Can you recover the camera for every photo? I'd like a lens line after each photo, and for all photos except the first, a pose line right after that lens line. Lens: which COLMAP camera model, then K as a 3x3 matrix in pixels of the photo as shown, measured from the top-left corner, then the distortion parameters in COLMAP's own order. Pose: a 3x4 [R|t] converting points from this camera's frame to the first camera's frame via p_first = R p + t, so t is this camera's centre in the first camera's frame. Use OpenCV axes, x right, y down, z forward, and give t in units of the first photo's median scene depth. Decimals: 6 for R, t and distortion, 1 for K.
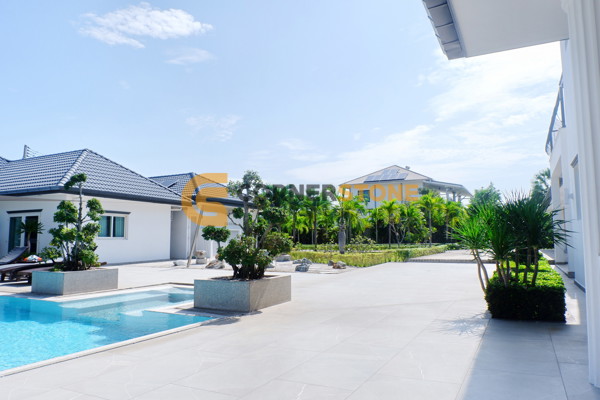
lens RADIAL K [[425.7, 0, 300.0], [0, 425.7, 200.0], [0, 0, 1]] dist [-0.028737, -0.000454]
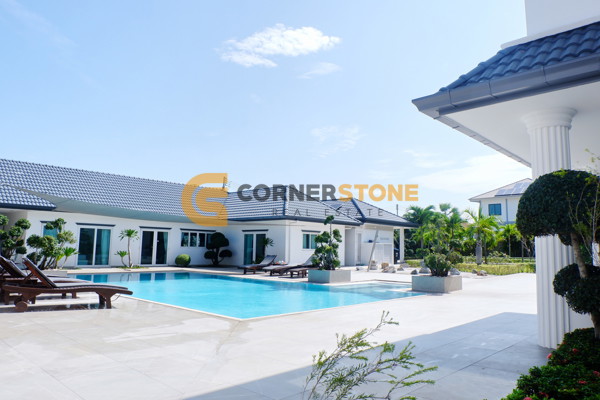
lens RADIAL K [[458.7, 0, 301.5], [0, 458.7, 240.4], [0, 0, 1]] dist [0.036341, 0.002061]
pose [[0.971672, 0.016182, -0.235780, -0.031885], [0.002441, 0.996913, 0.078478, -0.018225], [0.236322, -0.076831, 0.968632, -0.148234]]
